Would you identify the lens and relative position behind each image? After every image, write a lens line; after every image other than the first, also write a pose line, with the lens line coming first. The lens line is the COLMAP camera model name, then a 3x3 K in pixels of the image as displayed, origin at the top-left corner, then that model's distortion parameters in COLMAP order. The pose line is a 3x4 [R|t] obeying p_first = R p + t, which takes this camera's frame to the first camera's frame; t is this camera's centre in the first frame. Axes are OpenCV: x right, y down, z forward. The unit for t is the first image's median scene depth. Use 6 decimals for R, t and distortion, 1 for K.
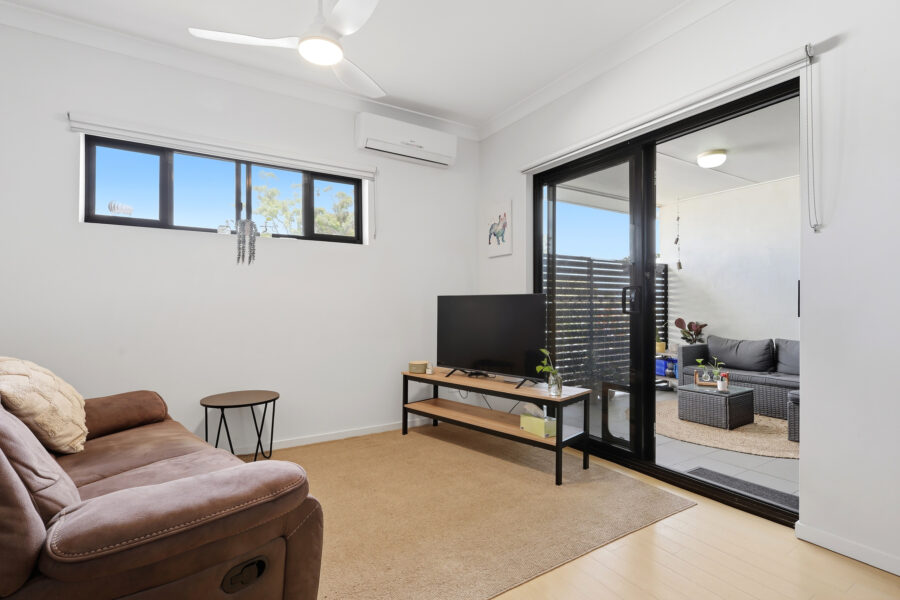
lens RADIAL K [[420.8, 0, 450.8], [0, 420.8, 302.3], [0, 0, 1]] dist [0.013282, -0.000053]
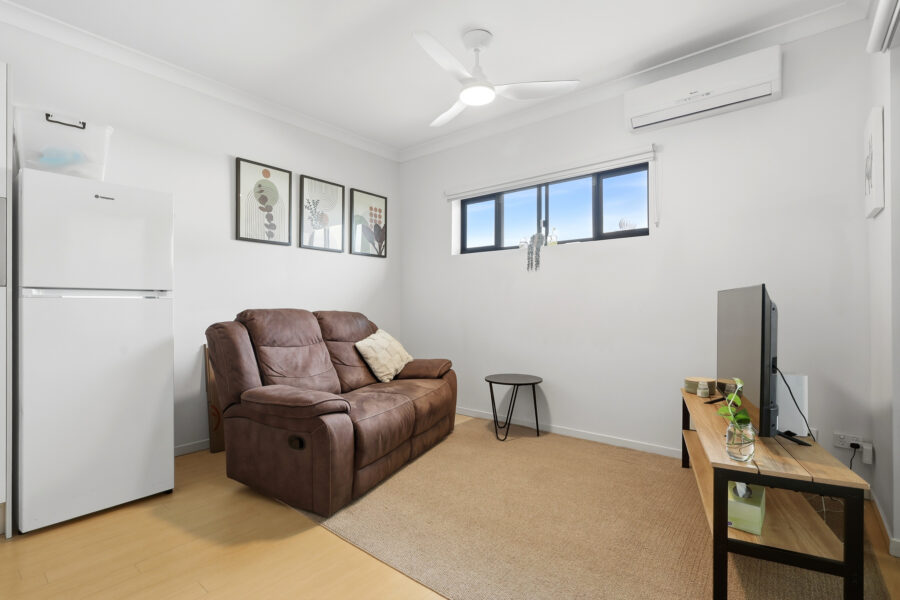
lens RADIAL K [[420.8, 0, 449.0], [0, 420.8, 301.6], [0, 0, 1]] dist [0.013282, -0.000053]
pose [[0.336915, -0.007247, -0.941507, 0.566899], [0.009521, 0.999945, -0.004289, 0.000557], [0.941487, -0.007519, 0.336965, 0.364466]]
